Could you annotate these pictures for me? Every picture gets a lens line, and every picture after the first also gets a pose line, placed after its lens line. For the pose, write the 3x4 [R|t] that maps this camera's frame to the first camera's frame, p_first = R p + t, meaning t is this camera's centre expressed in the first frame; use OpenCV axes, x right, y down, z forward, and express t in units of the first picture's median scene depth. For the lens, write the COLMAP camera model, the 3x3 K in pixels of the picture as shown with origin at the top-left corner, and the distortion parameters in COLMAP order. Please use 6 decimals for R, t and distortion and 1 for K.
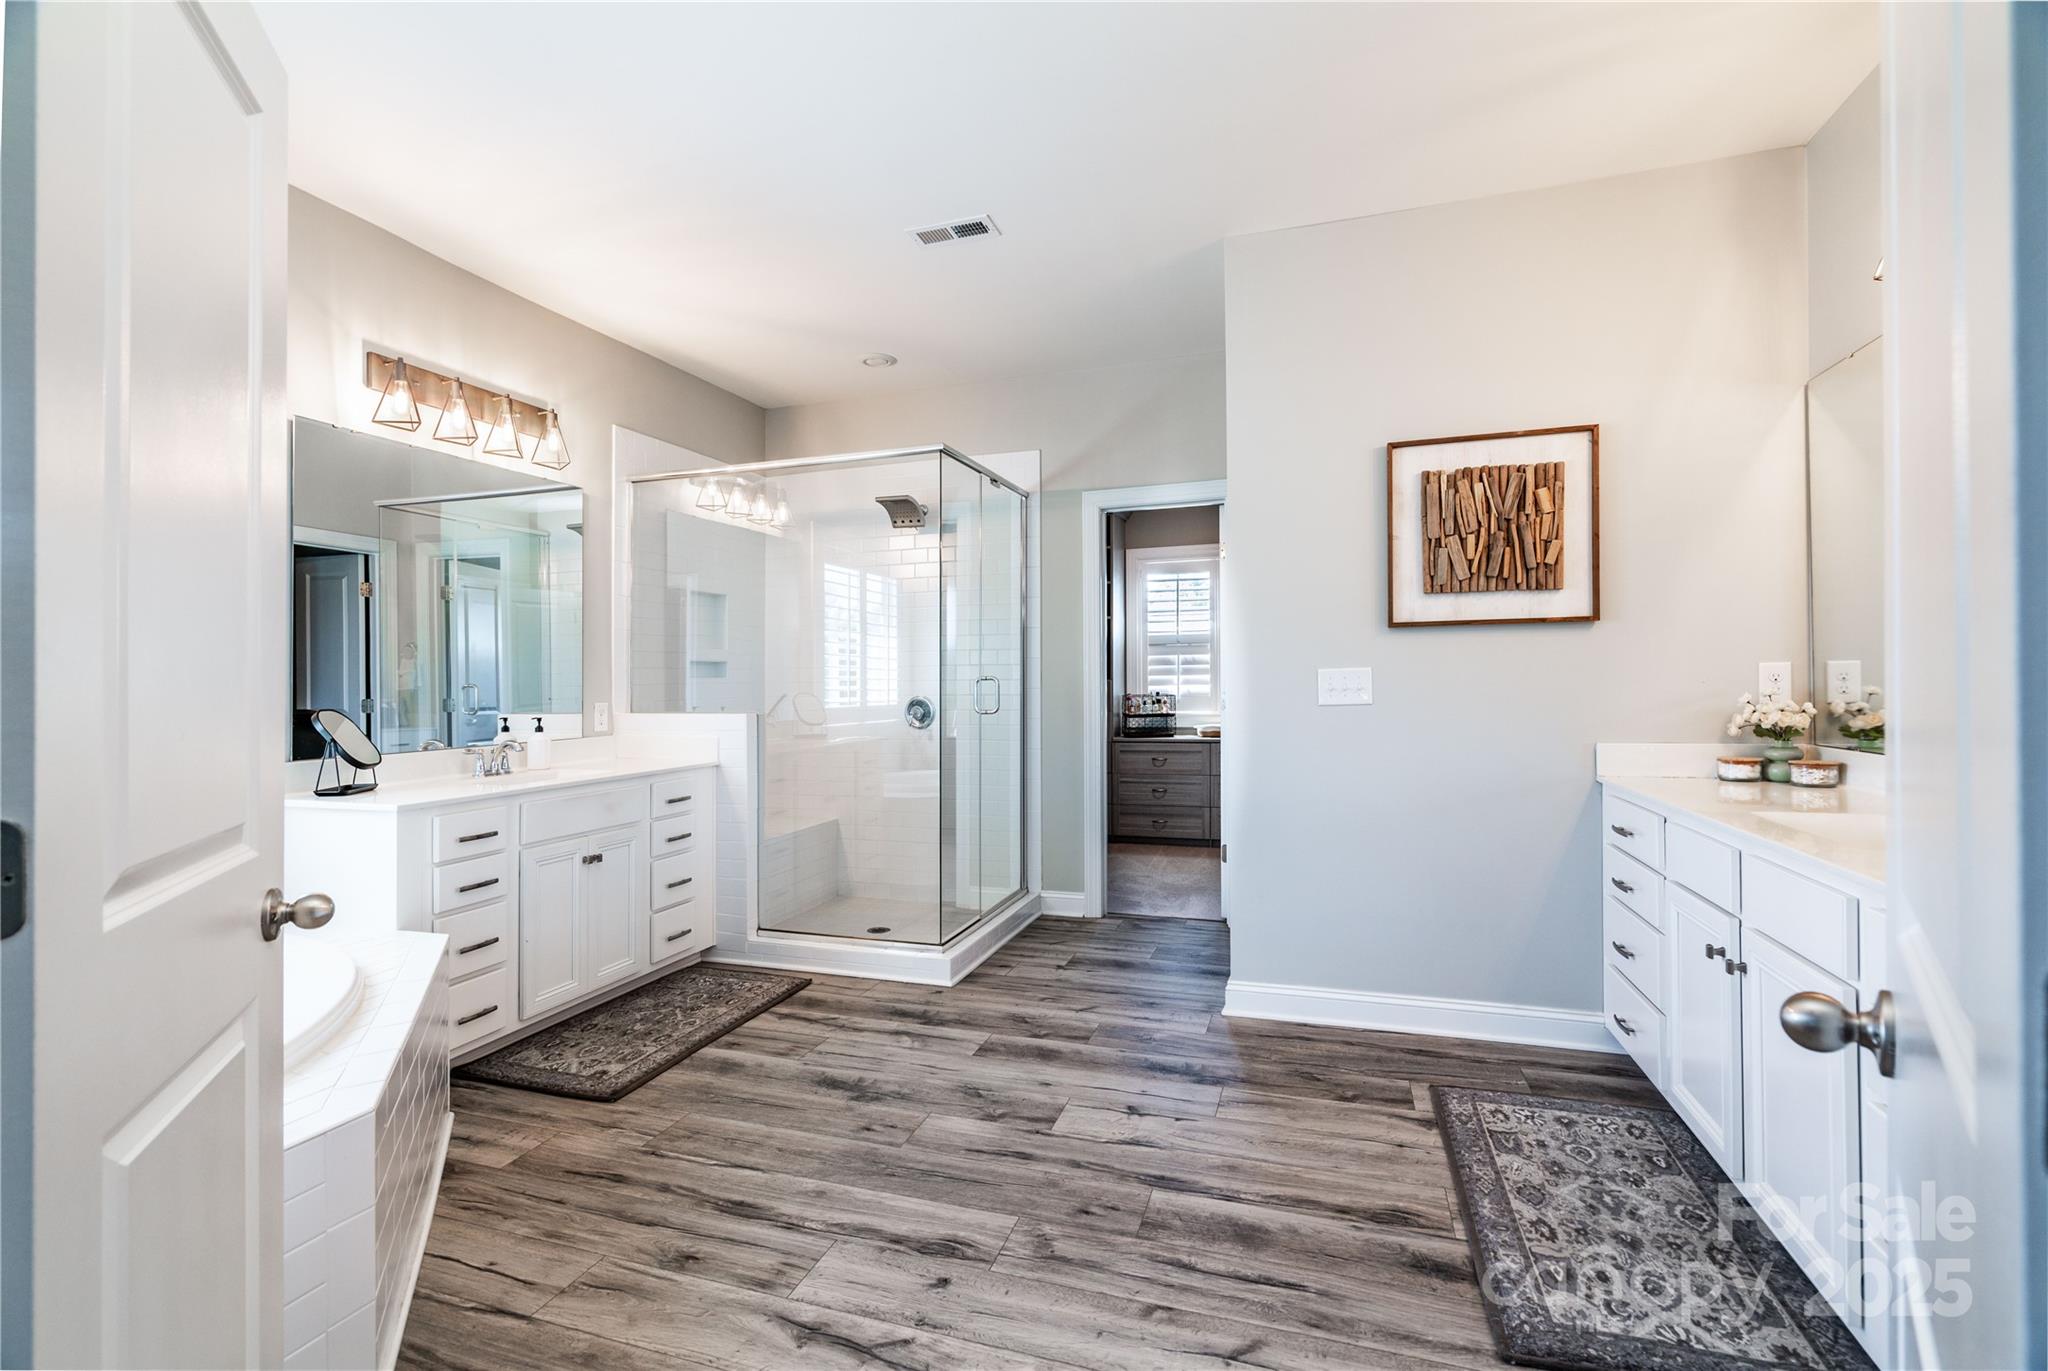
lens RADIAL K [[933.7, 0, 1020.6], [0, 933.7, 677.8], [0, 0, 1]] dist [0.003183, 0.000270]
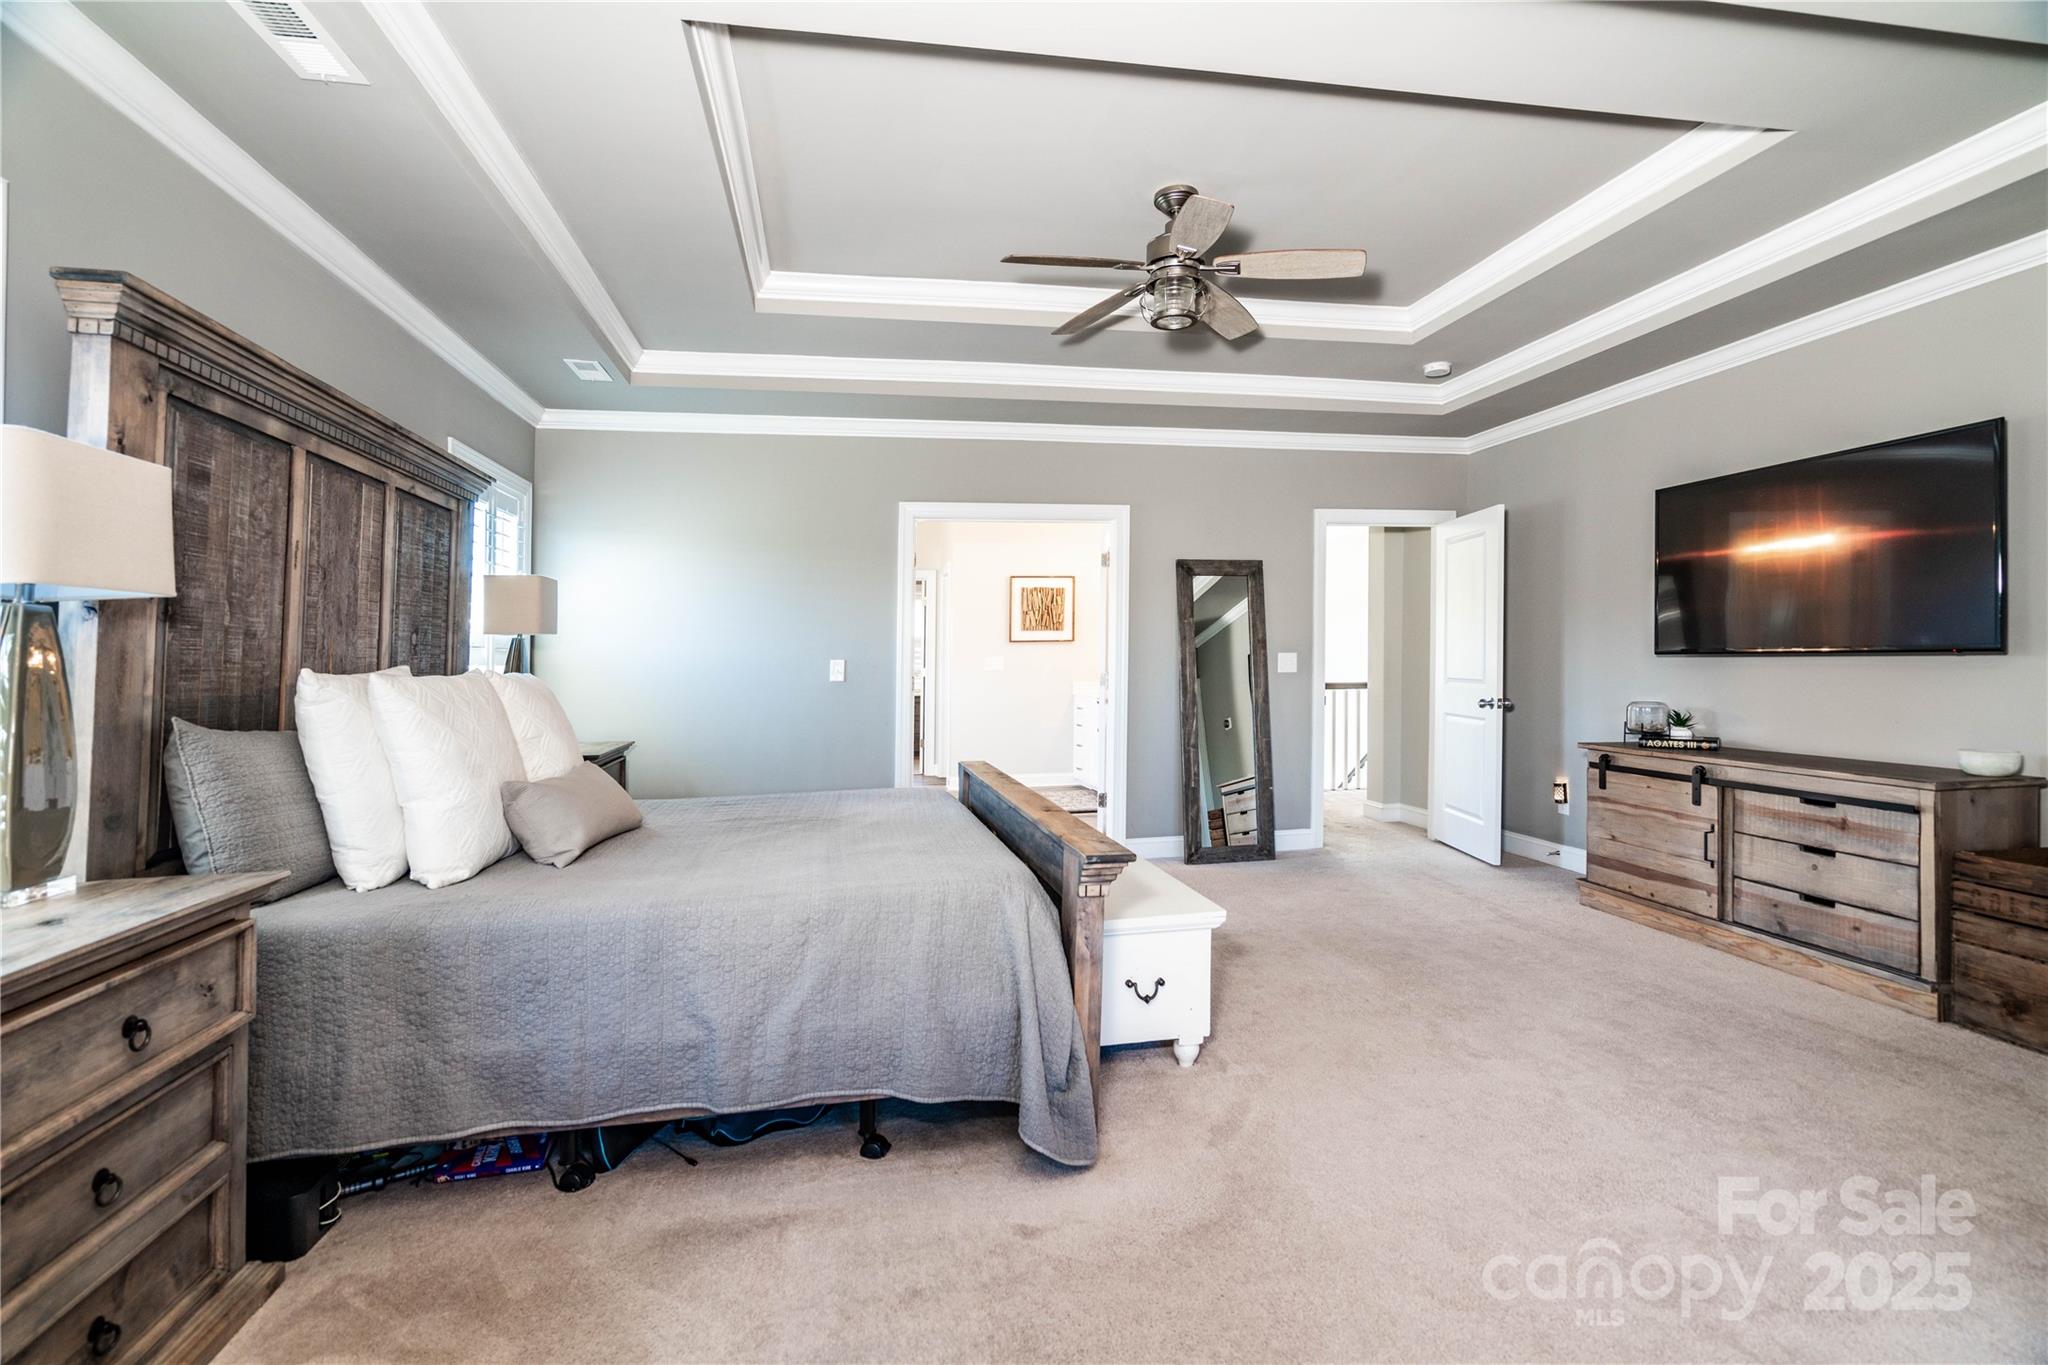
lens RADIAL K [[933.7, 0, 1021.0], [0, 933.7, 685.0], [0, 0, 1]] dist [0.003183, 0.000270]
pose [[0.877024, 0.000995, 0.480445, -0.928745], [-0.016680, 0.999458, 0.028378, -0.005686], [-0.480156, -0.032902, 0.876566, -1.483816]]
